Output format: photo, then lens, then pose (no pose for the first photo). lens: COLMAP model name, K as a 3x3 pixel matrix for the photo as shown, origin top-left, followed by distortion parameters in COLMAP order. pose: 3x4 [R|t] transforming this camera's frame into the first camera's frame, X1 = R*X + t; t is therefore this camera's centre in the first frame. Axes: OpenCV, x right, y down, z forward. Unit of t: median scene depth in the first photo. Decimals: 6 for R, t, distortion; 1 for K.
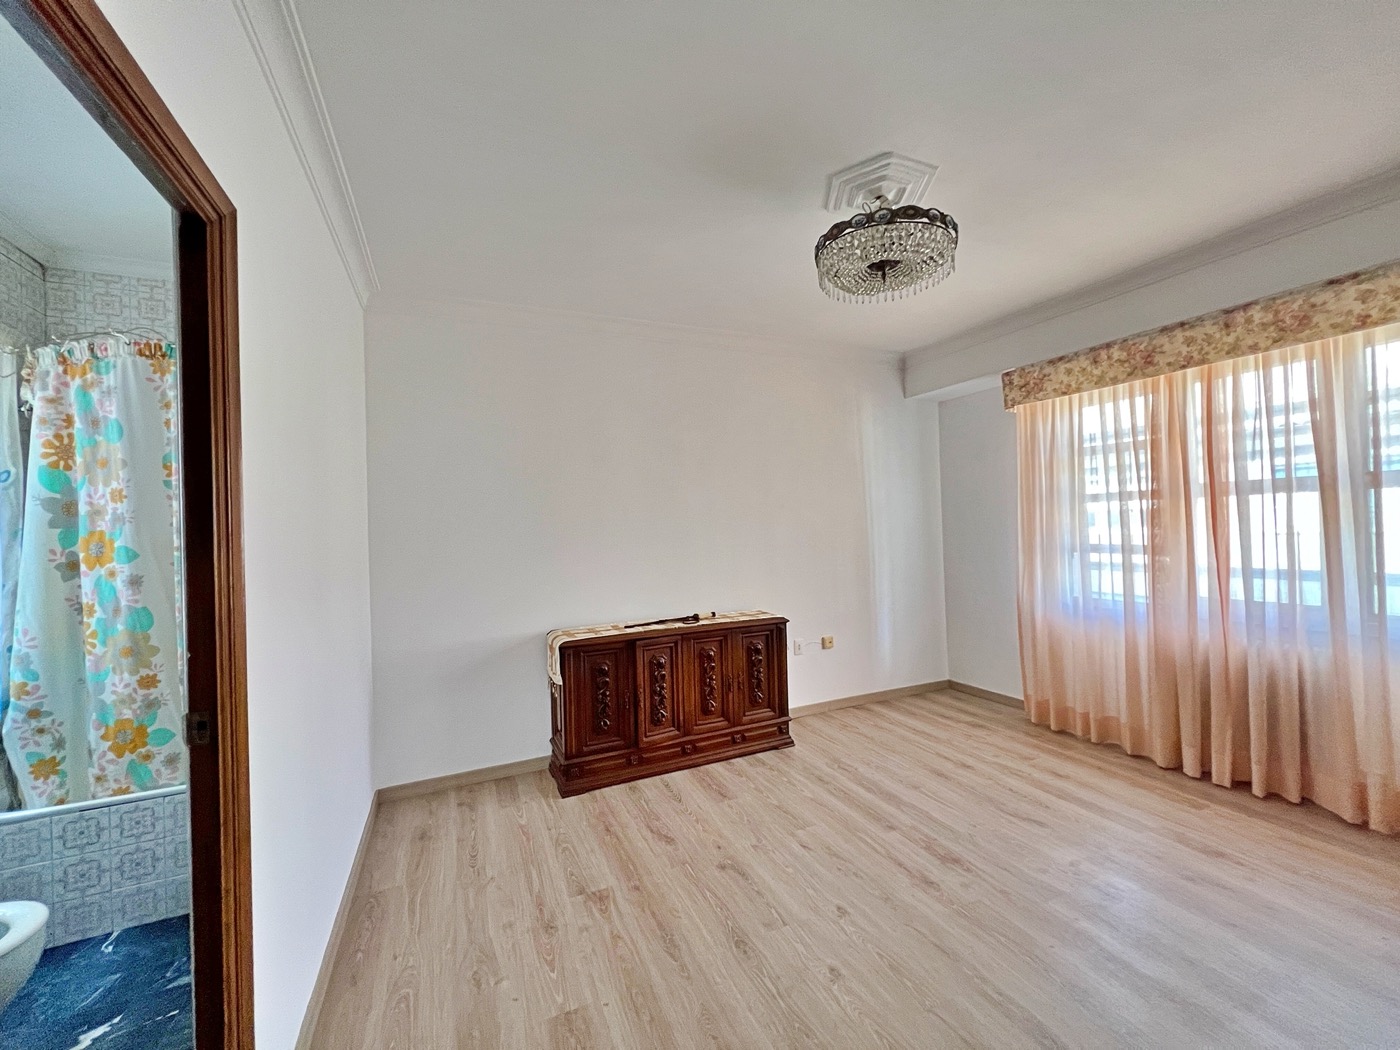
lens RADIAL K [[561.3, 0, 702.1], [0, 561.3, 519.5], [0, 0, 1]] dist [-0.002407, 0.000039]
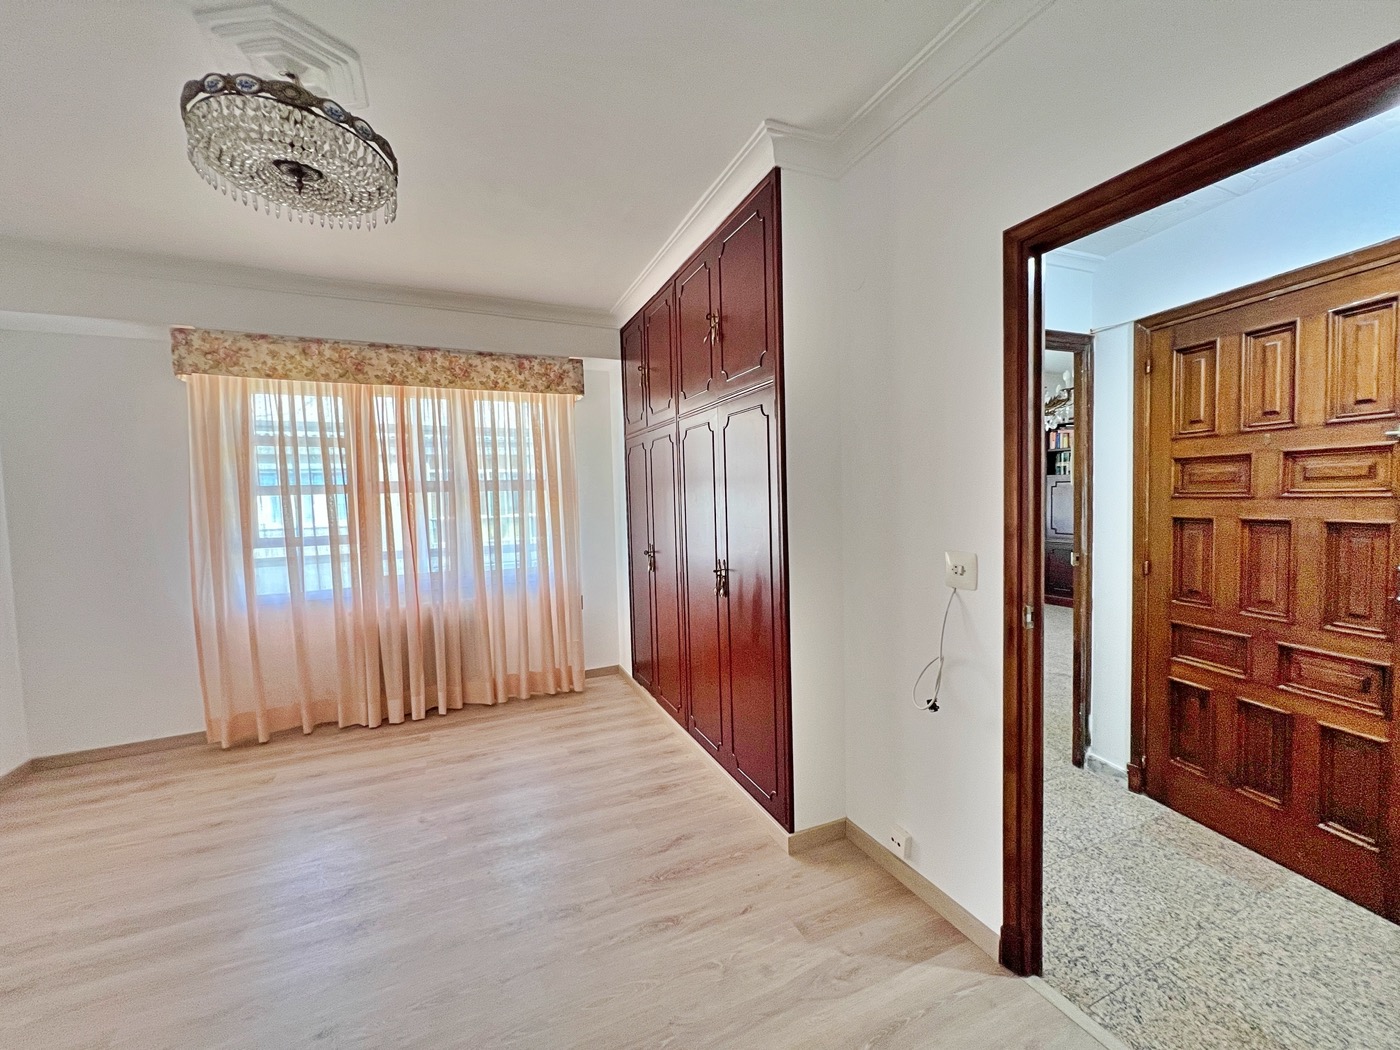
lens RADIAL K [[561.3, 0, 696.0], [0, 561.3, 527.4], [0, 0, 1]] dist [-0.002407, 0.000039]
pose [[0.002527, -0.026235, 0.999653, -0.490911], [0.011814, 0.999587, 0.026203, 0.014902], [-0.999927, 0.011744, 0.002836, 0.516574]]
